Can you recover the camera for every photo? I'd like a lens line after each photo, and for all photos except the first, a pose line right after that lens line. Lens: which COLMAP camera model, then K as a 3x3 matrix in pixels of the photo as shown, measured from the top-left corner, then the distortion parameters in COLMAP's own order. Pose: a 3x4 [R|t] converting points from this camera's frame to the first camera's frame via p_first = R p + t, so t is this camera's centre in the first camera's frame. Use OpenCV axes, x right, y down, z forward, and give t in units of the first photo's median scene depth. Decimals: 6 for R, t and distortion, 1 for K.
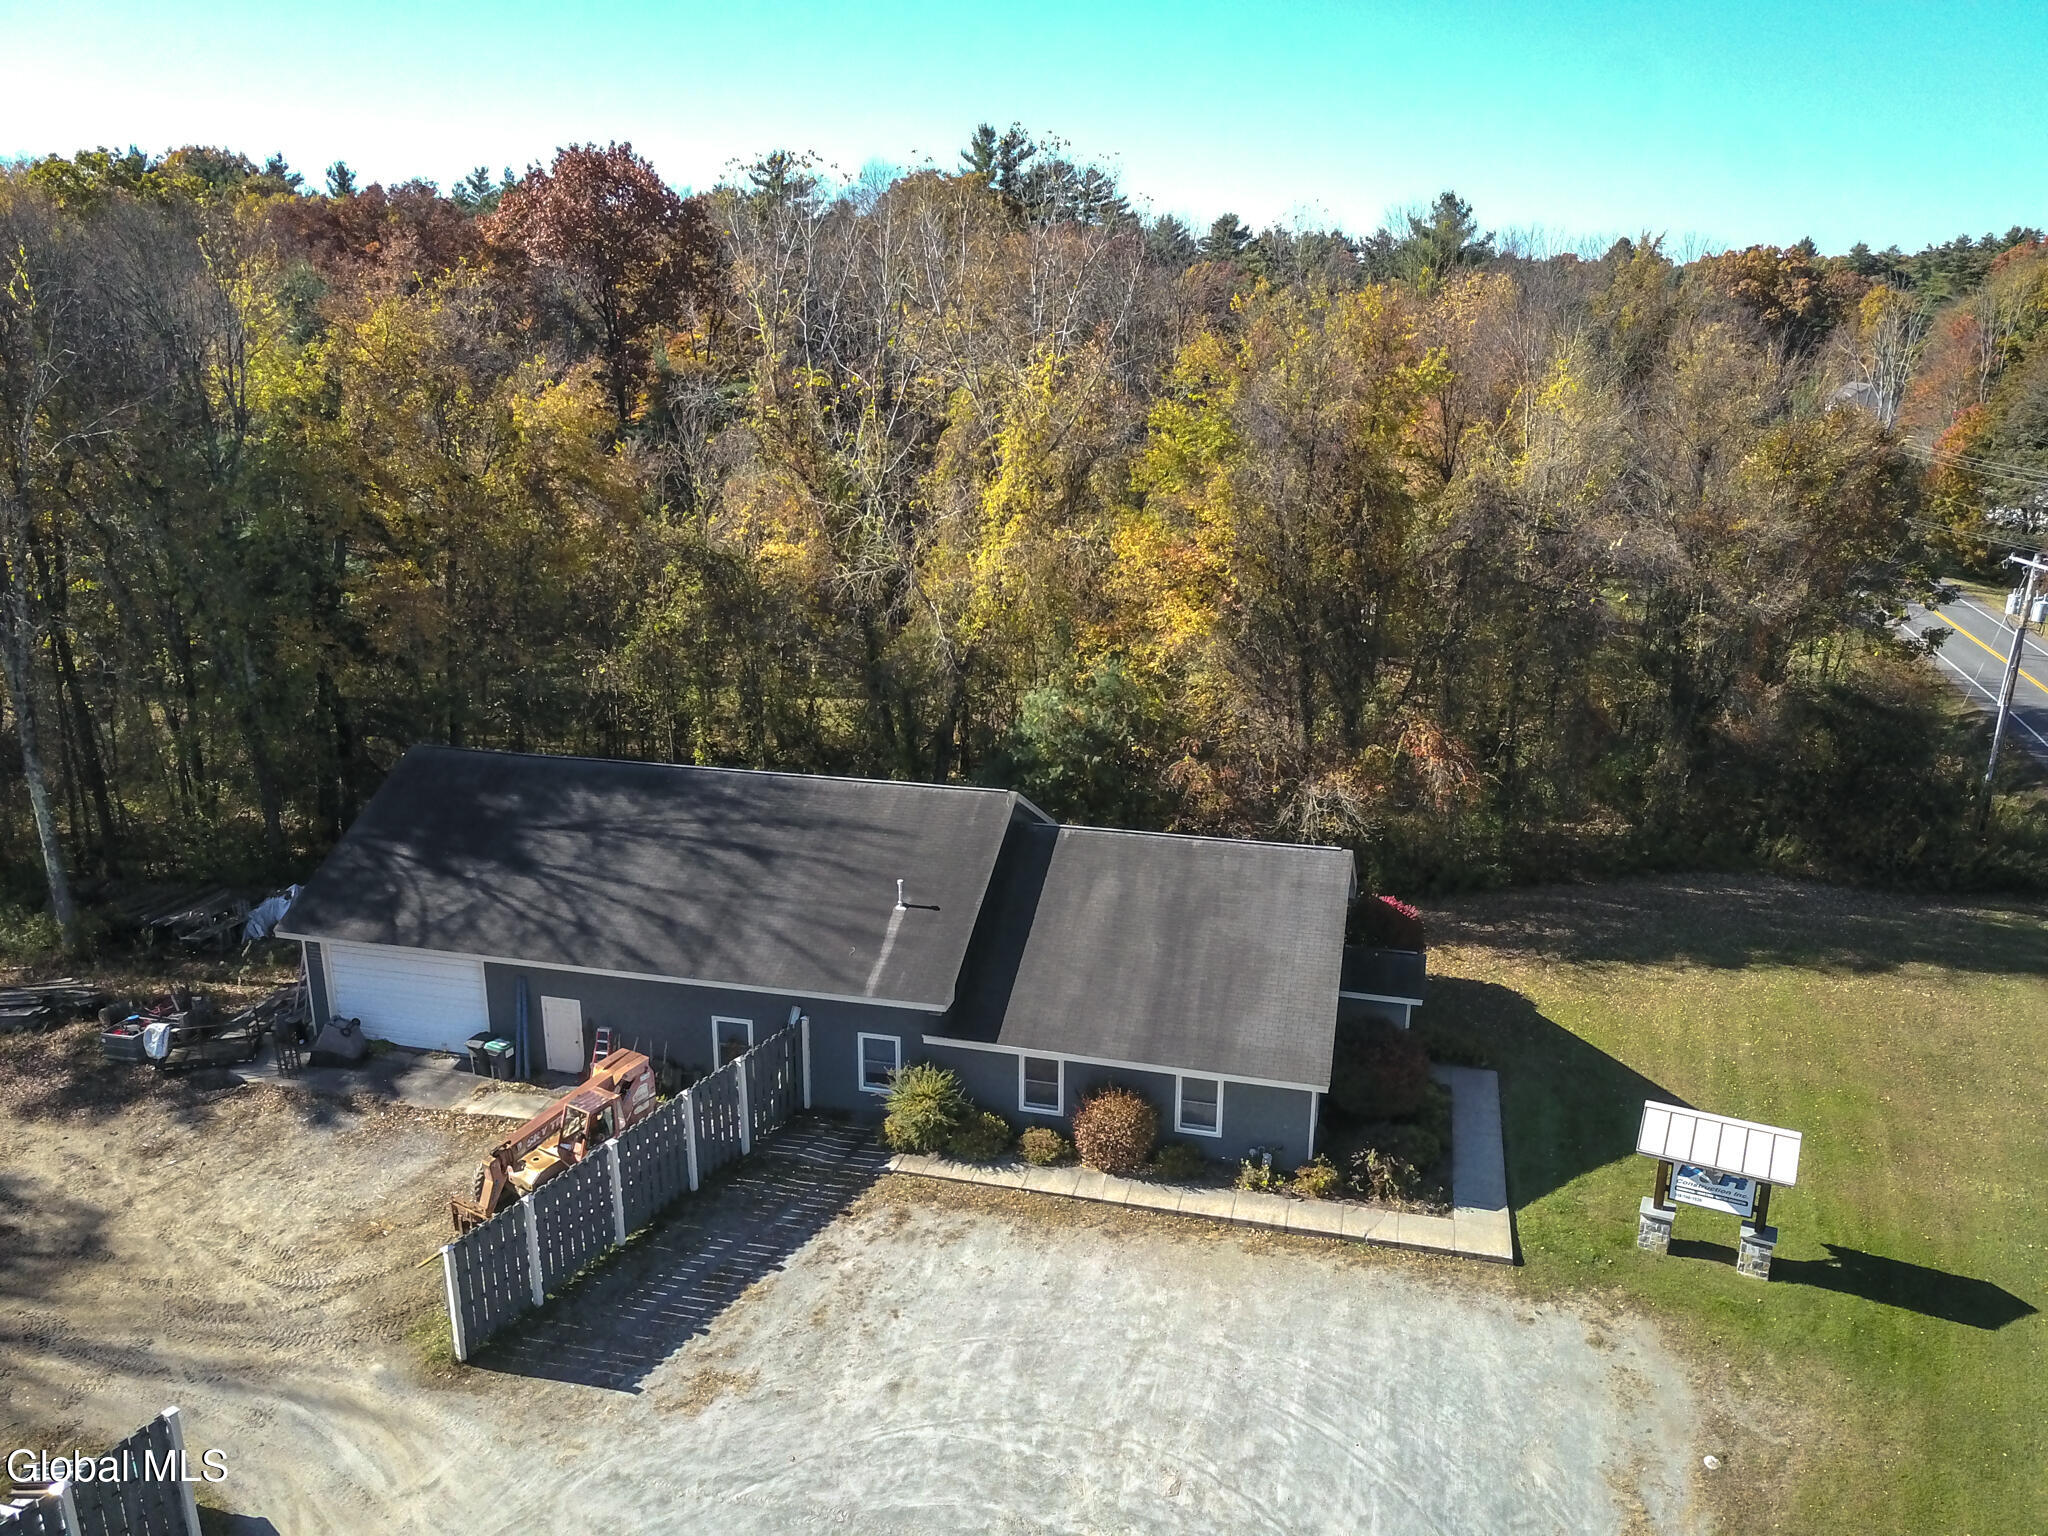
lens RADIAL K [[1550.0, 0, 1004.6], [0, 1550.0, 774.2], [0, 0, 1]] dist [-0.008020, 0.006716]
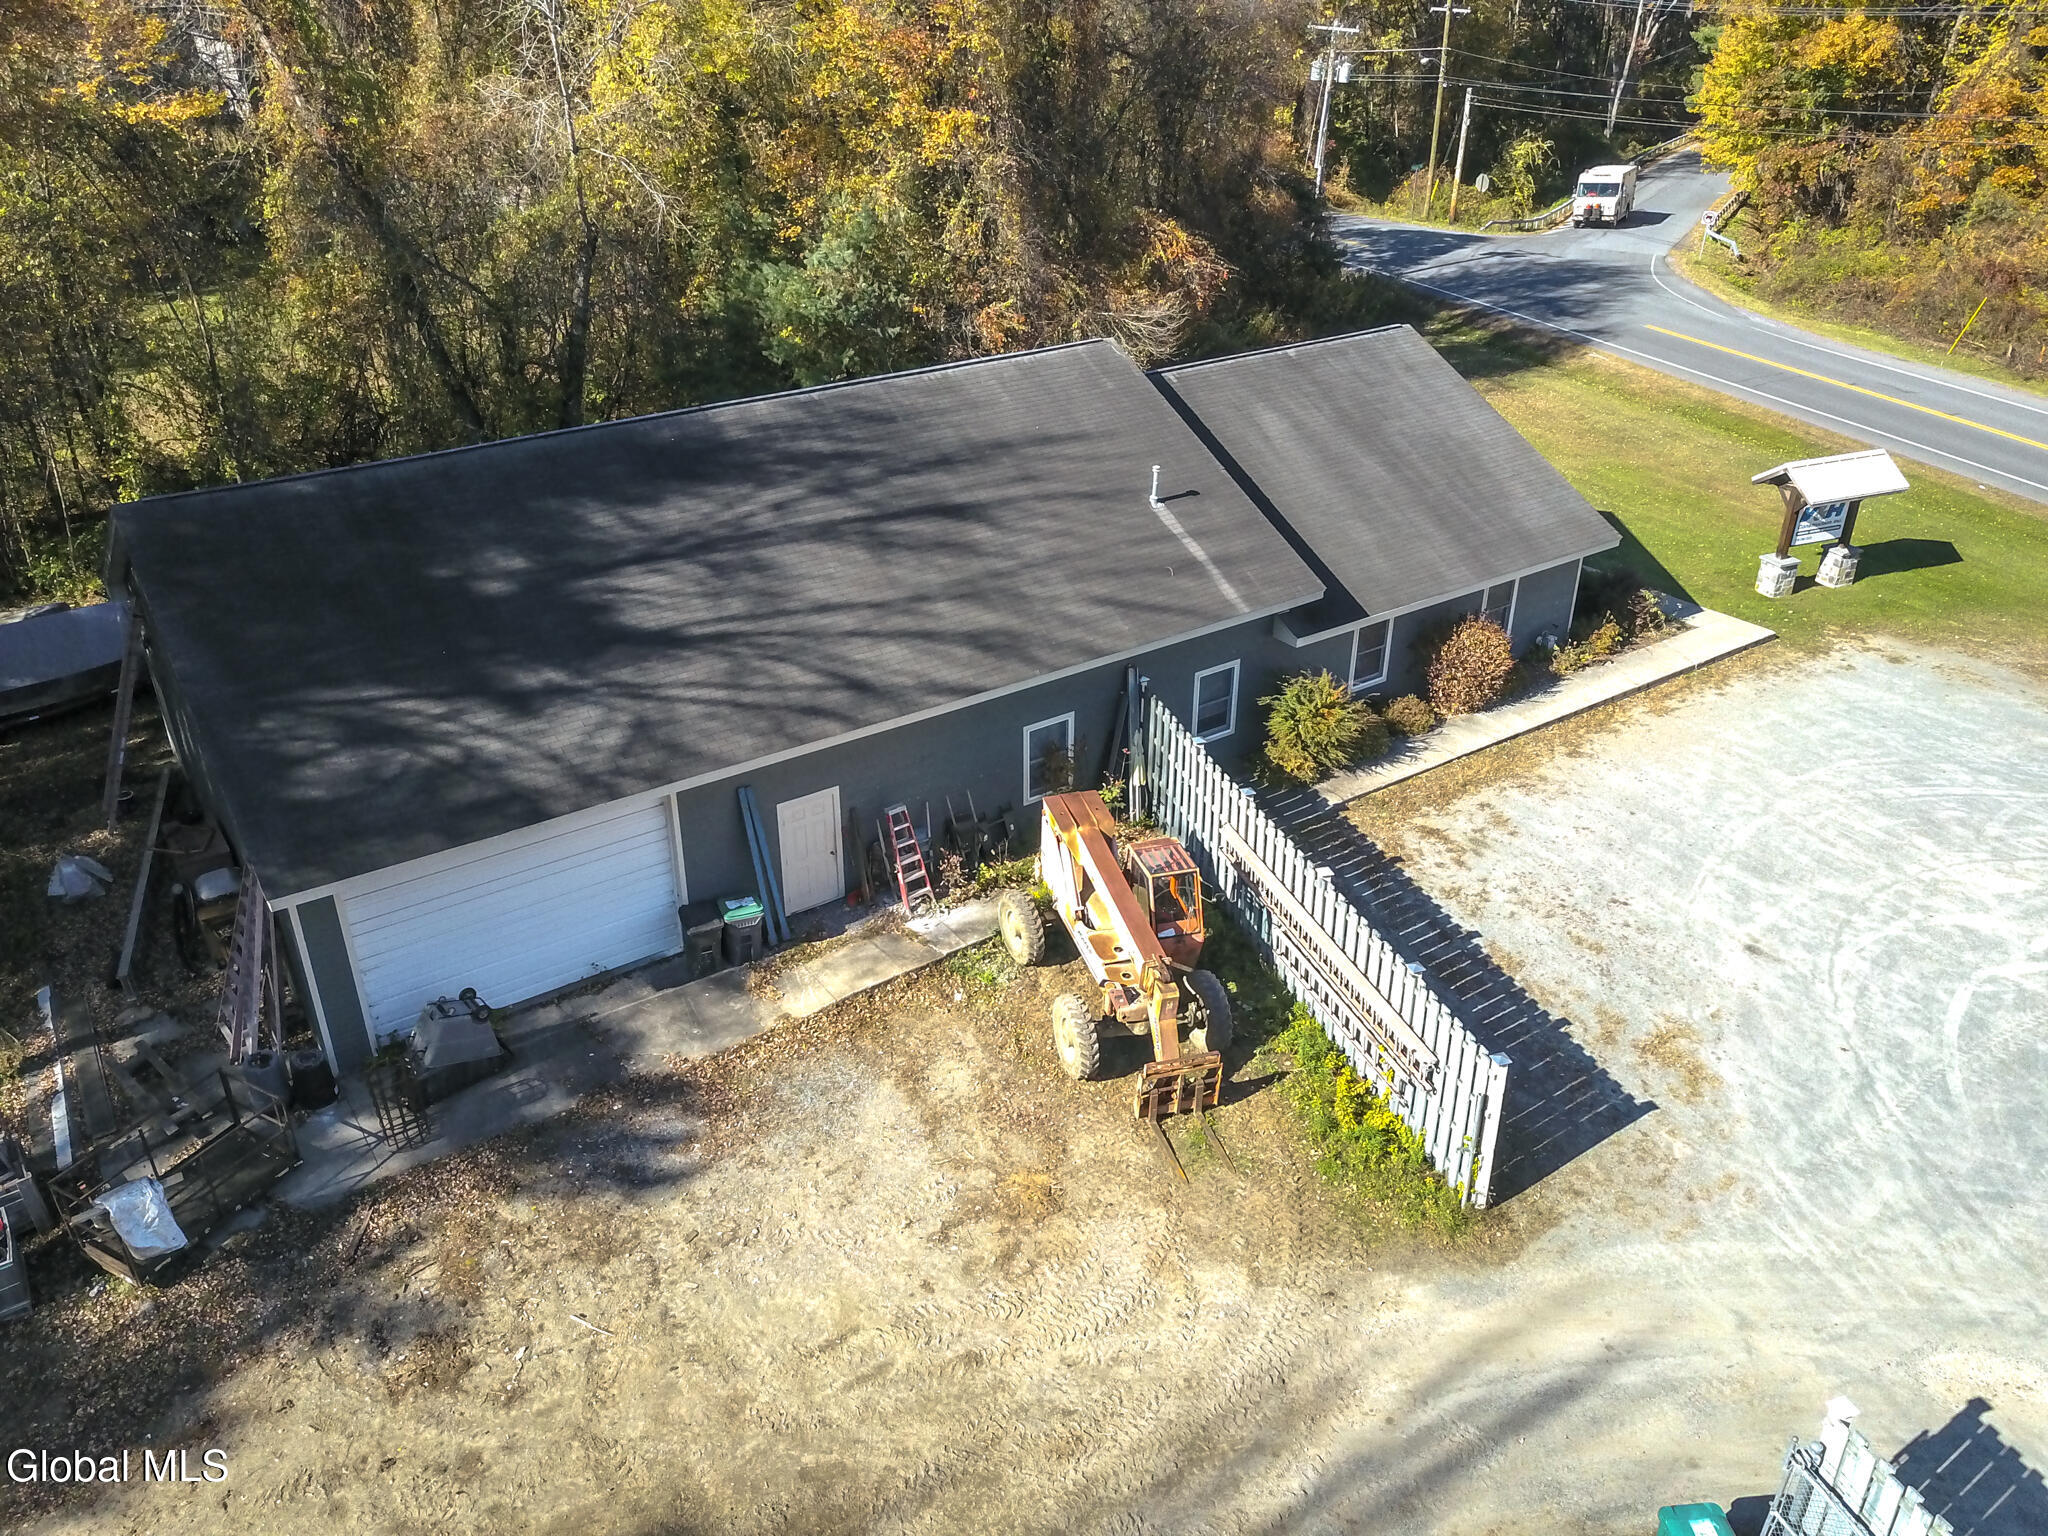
lens RADIAL K [[1550.0, 0, 1021.7], [0, 1550.0, 753.5], [0, 0, 1]] dist [-0.008020, 0.006716]
pose [[0.678934, -0.372174, 0.632878, -0.733324], [0.226979, 0.926169, 0.301151, -0.059351], [-0.698233, -0.060812, 0.713283, 0.556099]]
